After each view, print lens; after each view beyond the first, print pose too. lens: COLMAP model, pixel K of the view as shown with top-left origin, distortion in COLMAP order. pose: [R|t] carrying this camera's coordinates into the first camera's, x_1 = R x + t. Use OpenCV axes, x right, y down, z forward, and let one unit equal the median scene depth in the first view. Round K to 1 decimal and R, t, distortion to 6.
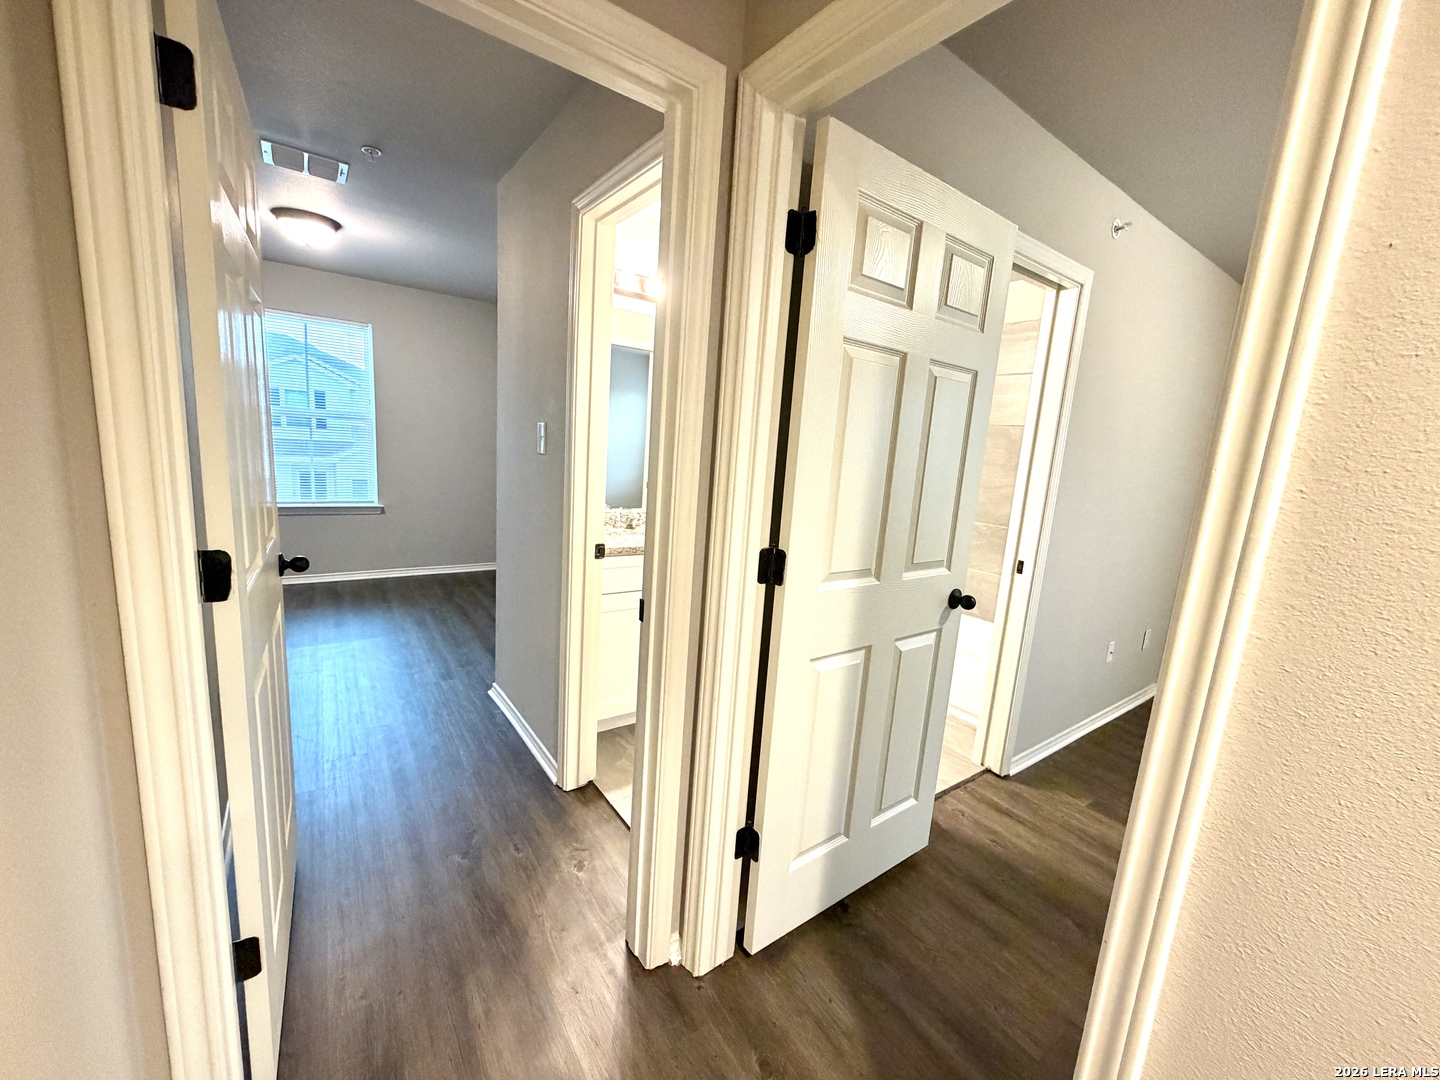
lens RADIAL K [[570.2, 0, 716.6], [0, 570.2, 539.9], [0, 0, 1]] dist [-0.001404, -0.000082]
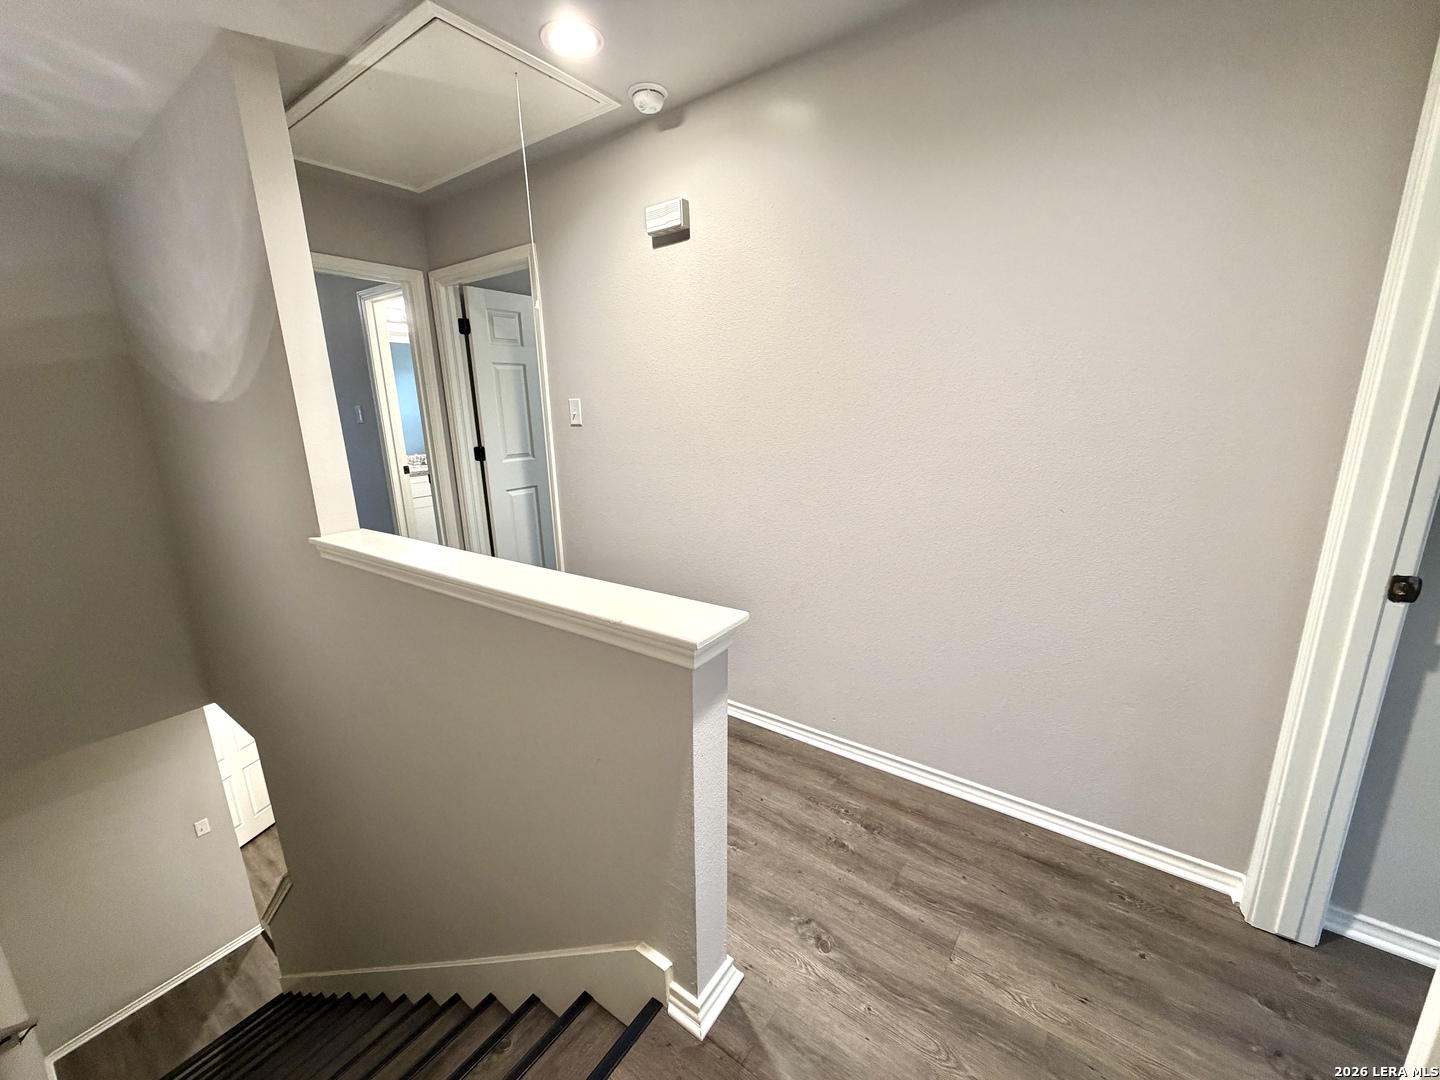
lens RADIAL K [[570.2, 0, 716.6], [0, 570.2, 539.9], [0, 0, 1]] dist [-0.001404, -0.000082]
pose [[0.945472, -0.161922, 0.282602, 0.307405], [0.139984, 0.985459, 0.096307, 0.323871], [-0.294087, -0.051496, 0.954390, -1.751077]]
